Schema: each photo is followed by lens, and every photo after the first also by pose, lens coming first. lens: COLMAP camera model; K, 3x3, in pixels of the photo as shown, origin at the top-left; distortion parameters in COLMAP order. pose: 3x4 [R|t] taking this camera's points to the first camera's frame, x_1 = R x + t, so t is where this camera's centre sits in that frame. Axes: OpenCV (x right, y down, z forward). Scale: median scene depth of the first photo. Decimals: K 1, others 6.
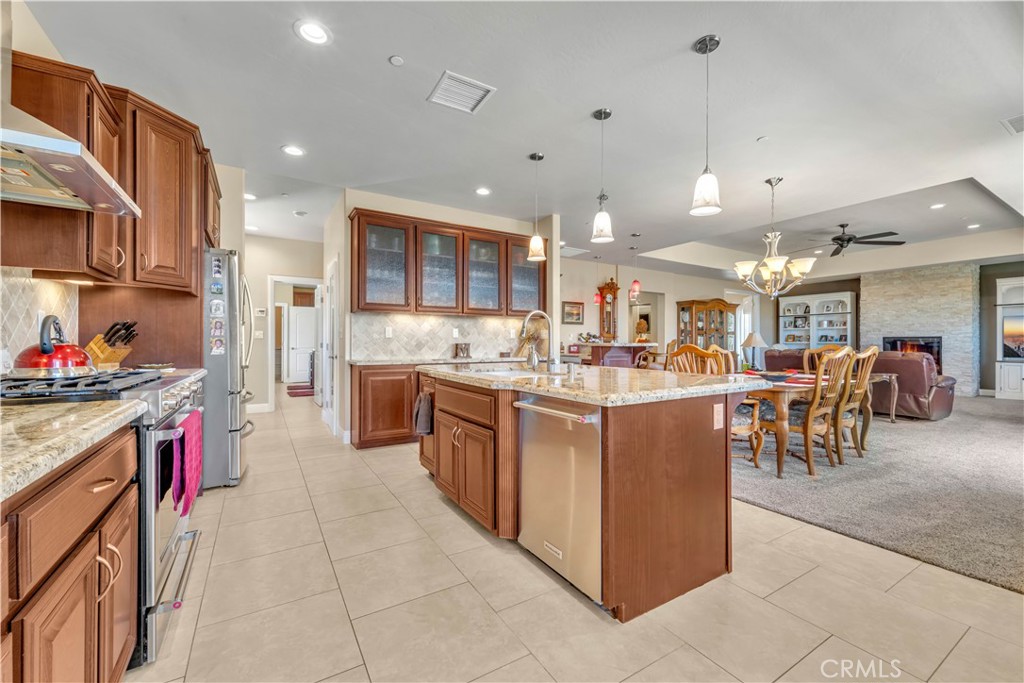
lens RADIAL K [[398.7, 0, 517.6], [0, 398.7, 341.2], [0, 0, 1]] dist [0.000302, 0.000023]
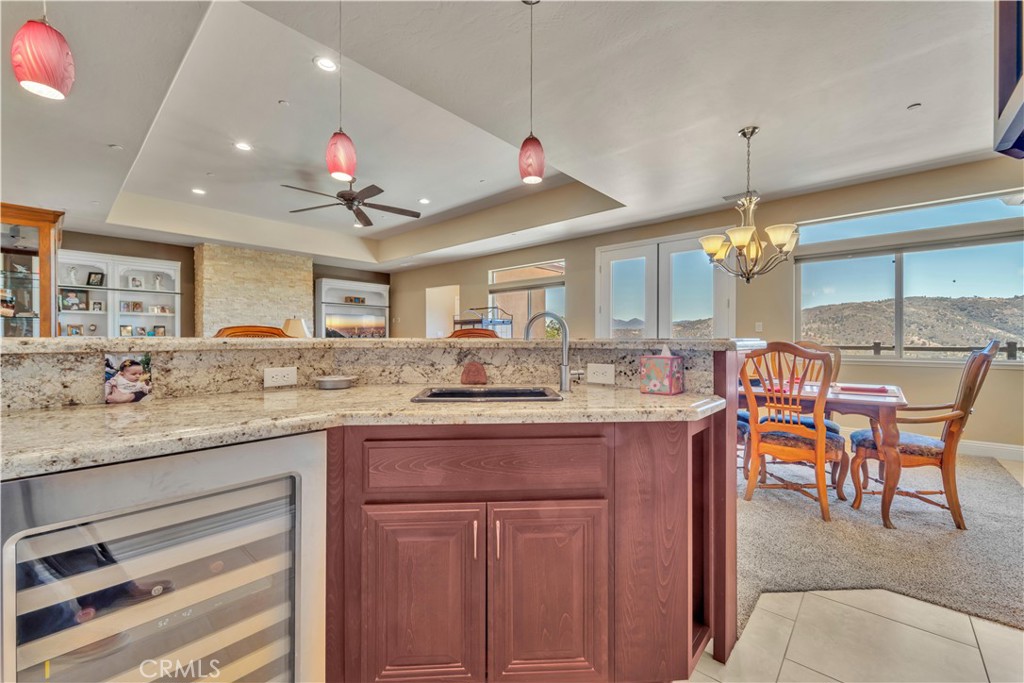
lens RADIAL K [[409.1, 0, 512.0], [0, 409.1, 341.5], [0, 0, 1]] dist [0.000043, 0.000056]
pose [[-0.290983, -0.009931, 0.956677, 0.010479], [-0.006034, 0.999945, 0.008544, 0.000368], [-0.956709, -0.003286, -0.291027, 0.737204]]
